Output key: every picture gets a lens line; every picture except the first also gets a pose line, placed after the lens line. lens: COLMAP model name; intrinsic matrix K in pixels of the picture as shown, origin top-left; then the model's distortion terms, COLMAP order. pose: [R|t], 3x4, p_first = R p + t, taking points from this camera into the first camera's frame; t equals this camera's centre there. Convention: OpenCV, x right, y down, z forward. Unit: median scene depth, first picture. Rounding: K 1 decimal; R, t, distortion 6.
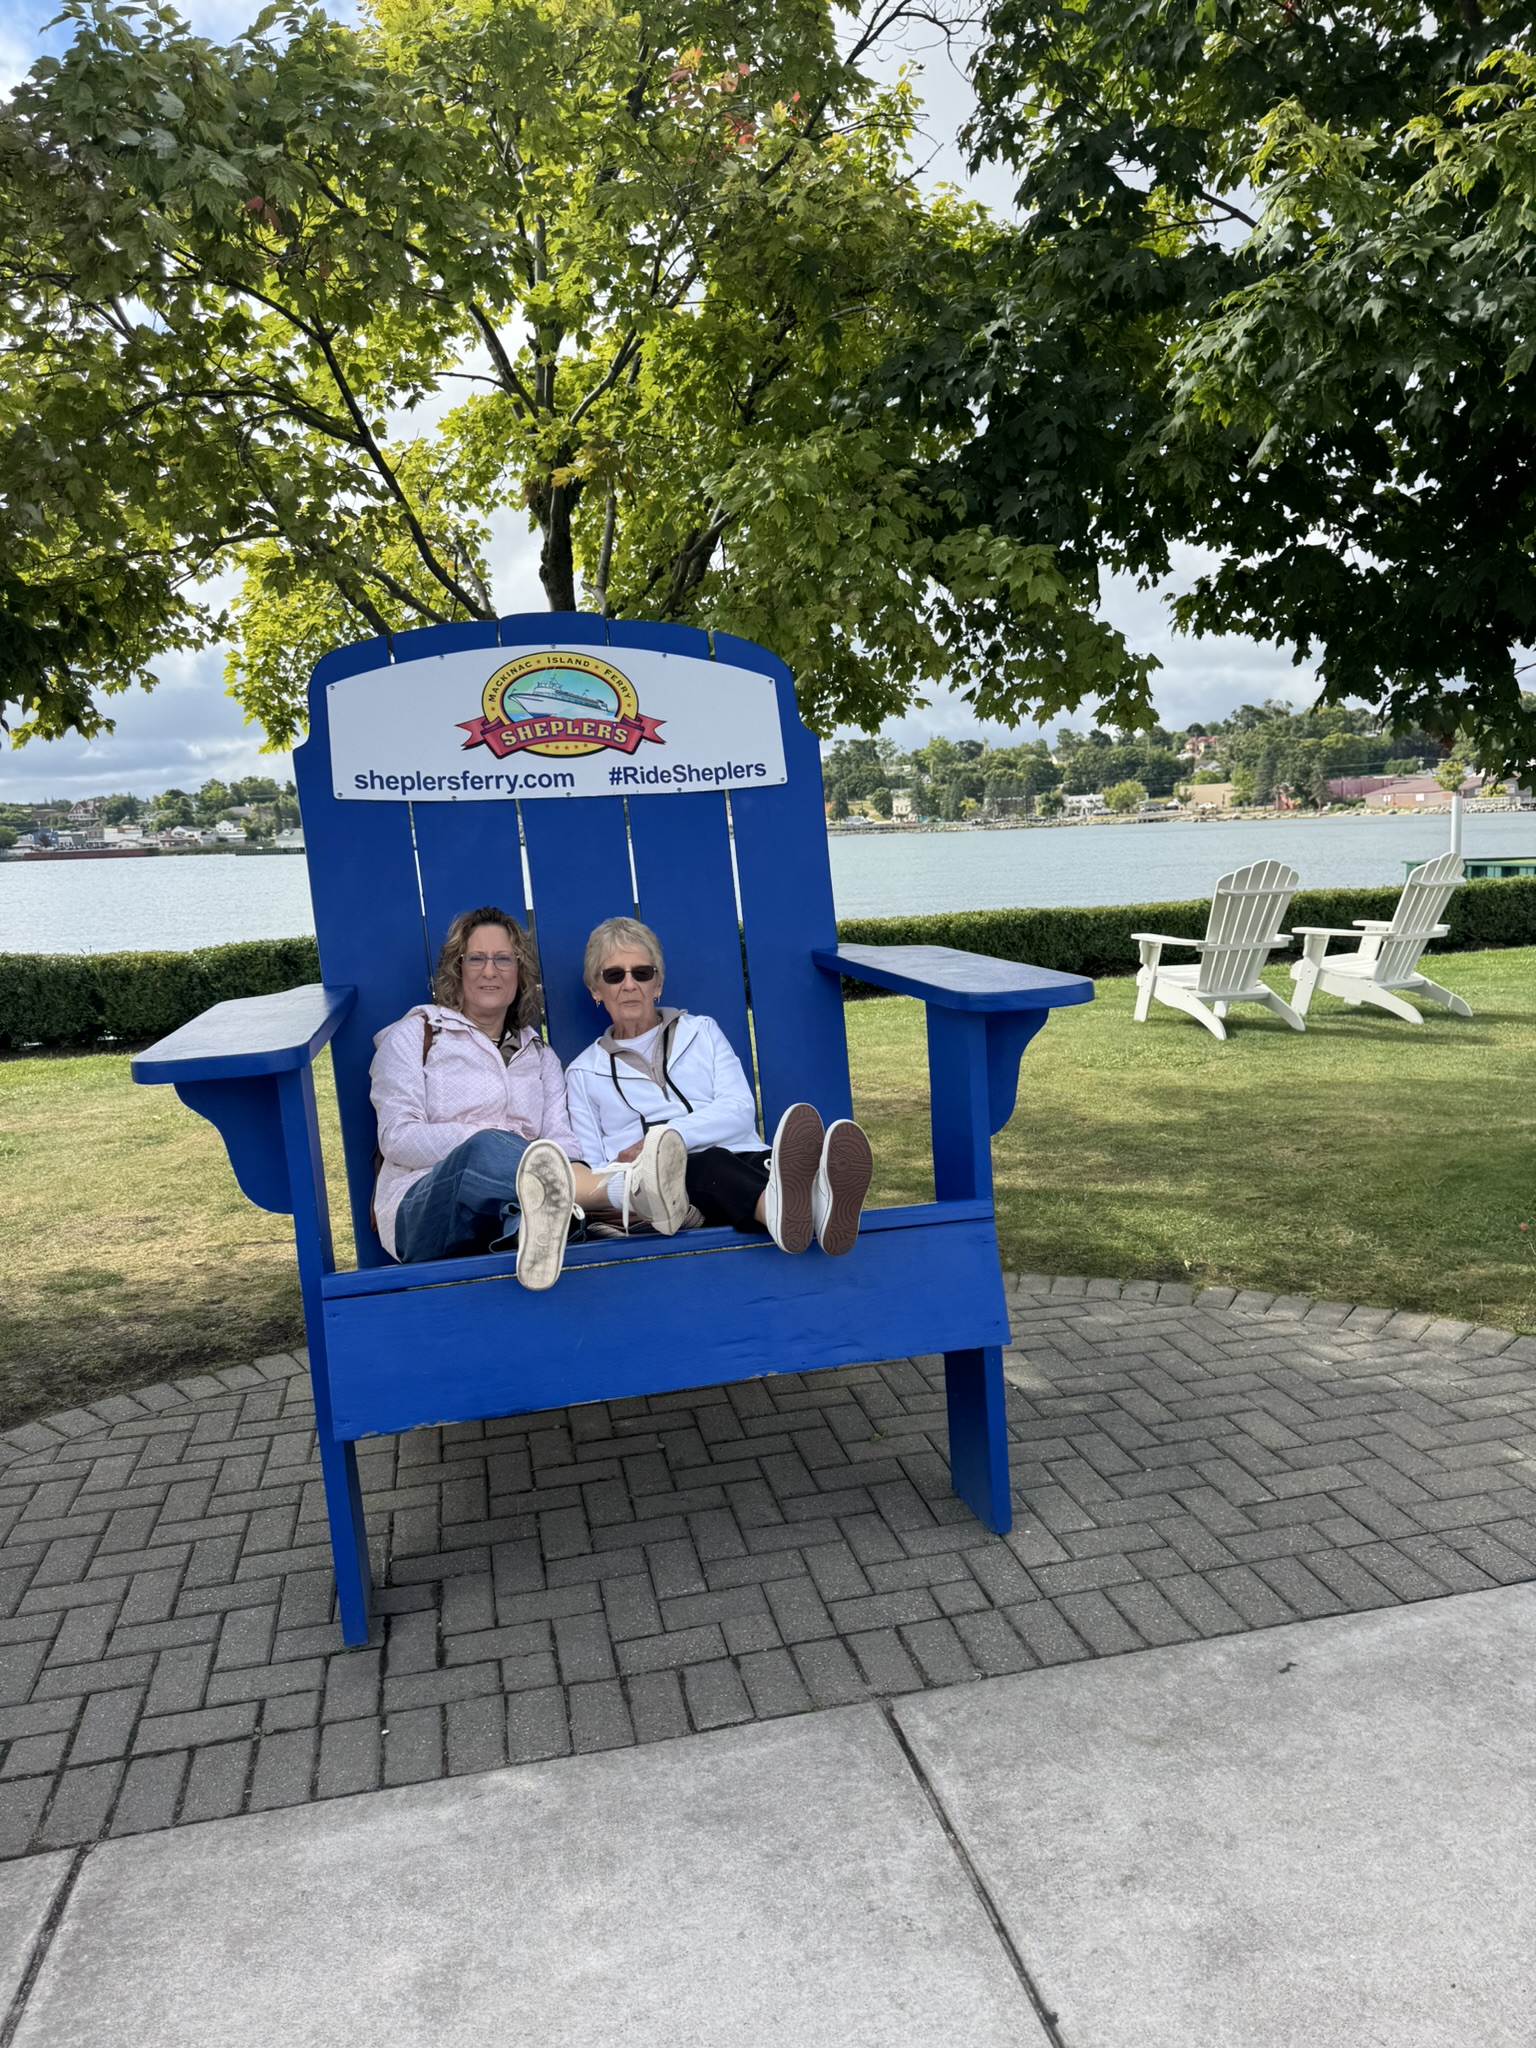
lens RADIAL K [[1407.3, 0, 768.0], [0, 1407.3, 1024.0], [0, 0, 1]] dist [0.012923, -0.004803]
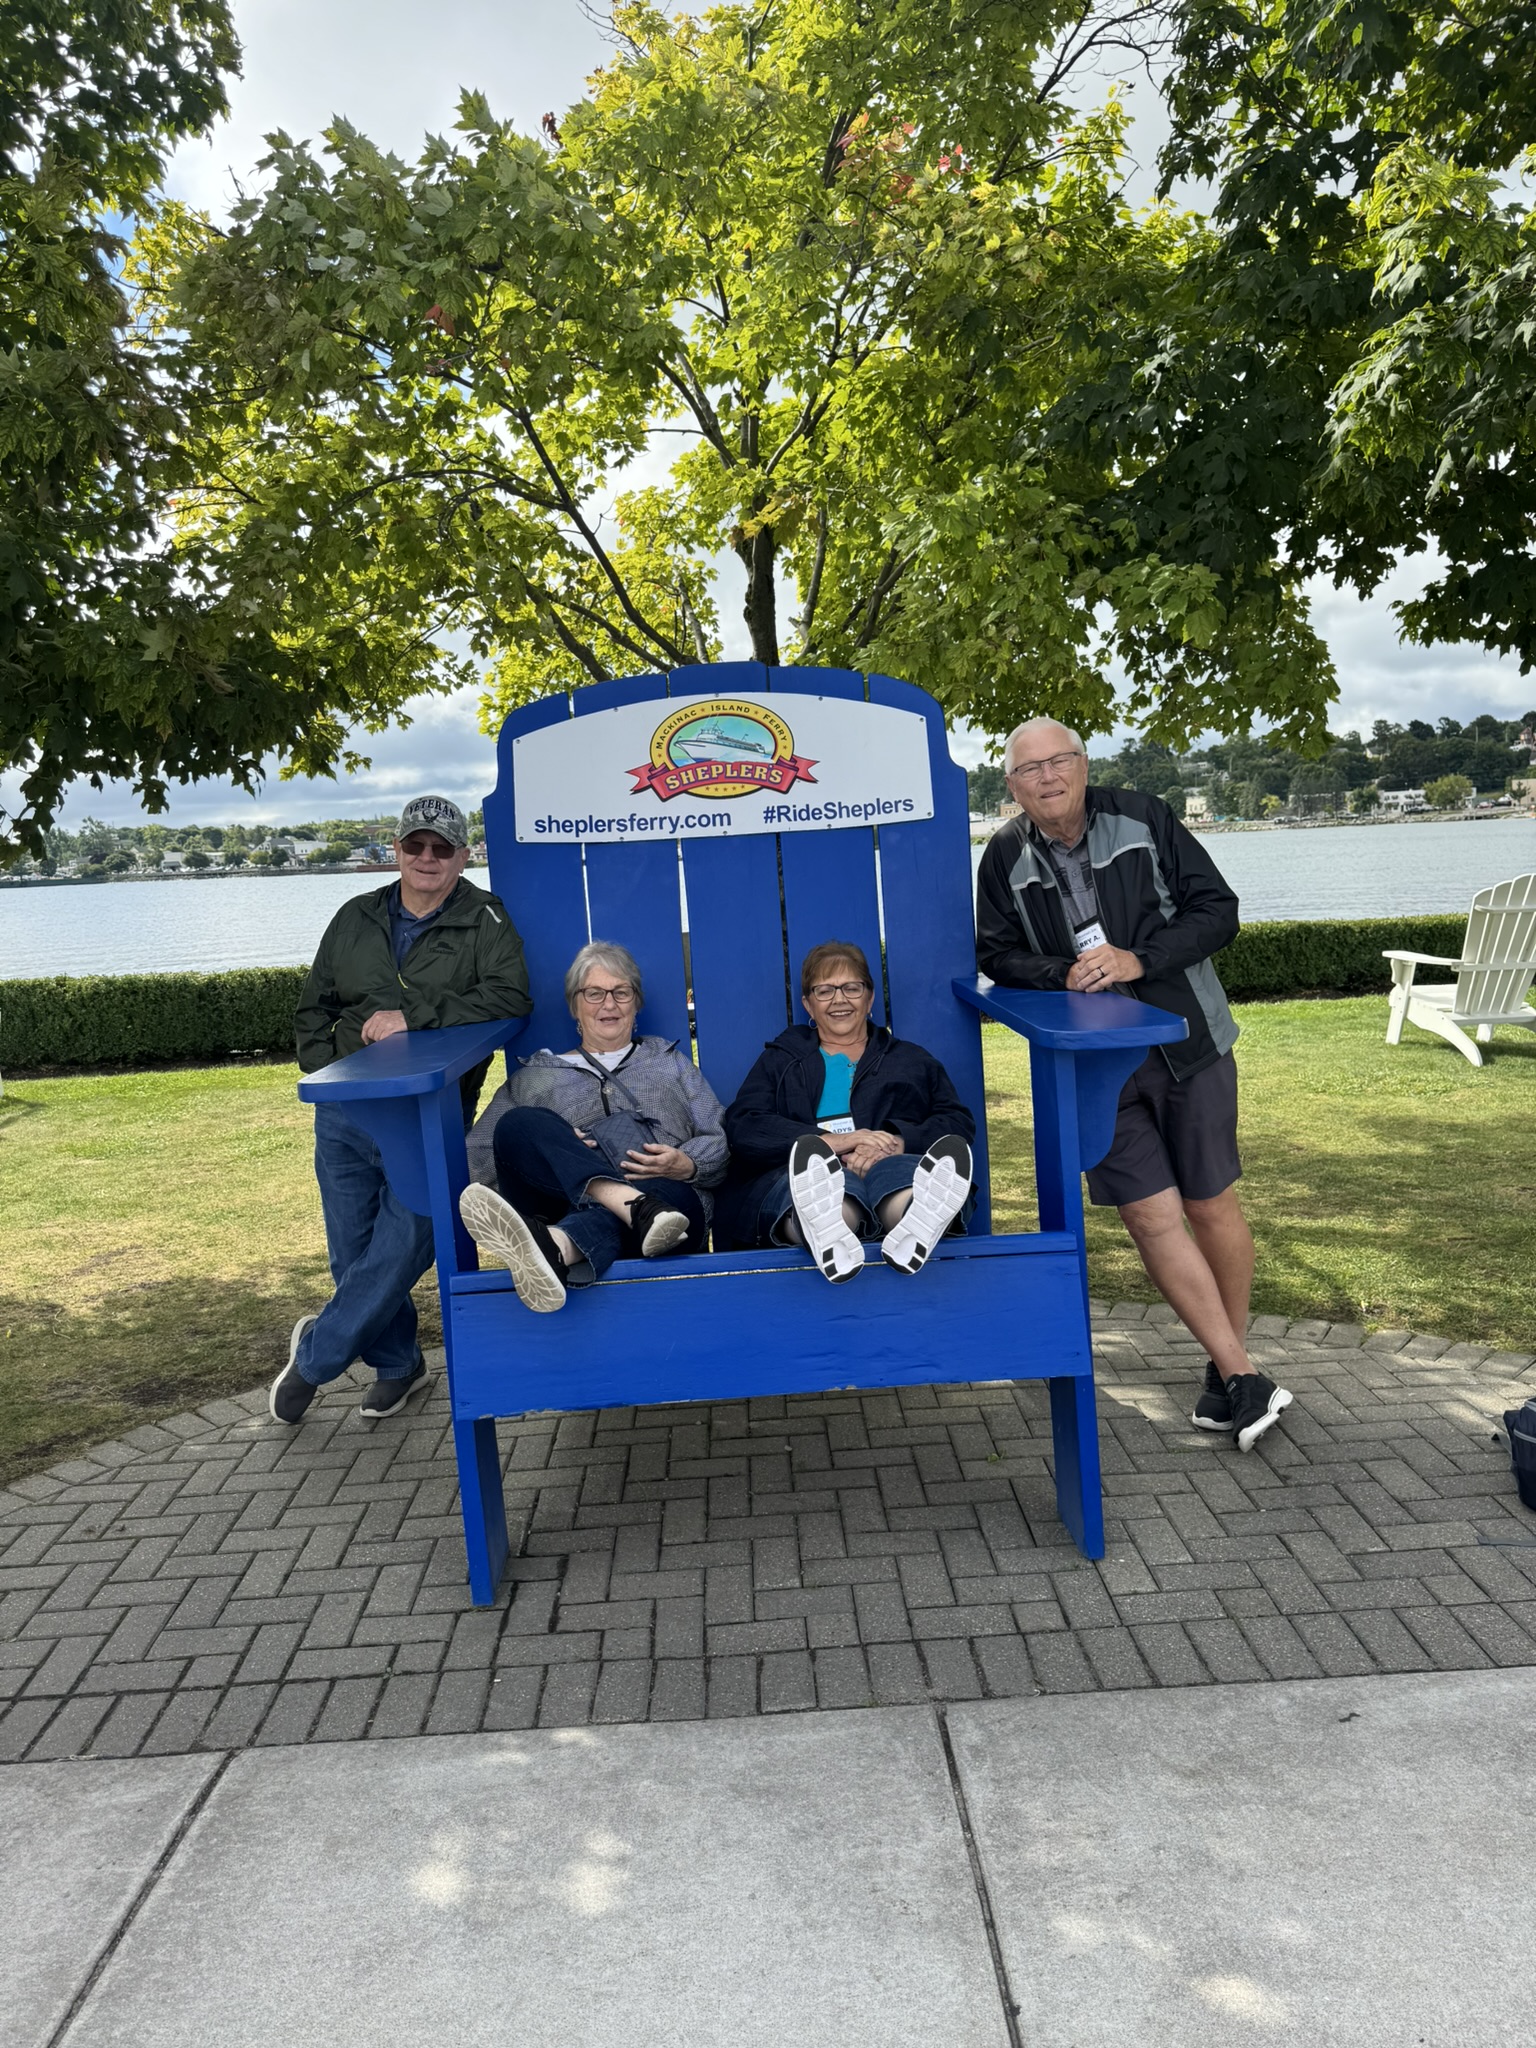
lens RADIAL K [[1409.2, 0, 768.0], [0, 1409.2, 1024.0], [0, 0, 1]] dist [0.018516, -0.003571]
pose [[0.980633, 0.016064, -0.195196, 0.127677], [-0.016649, 0.999860, -0.001357, -0.021614], [0.195147, 0.004580, 0.980763, -0.054169]]
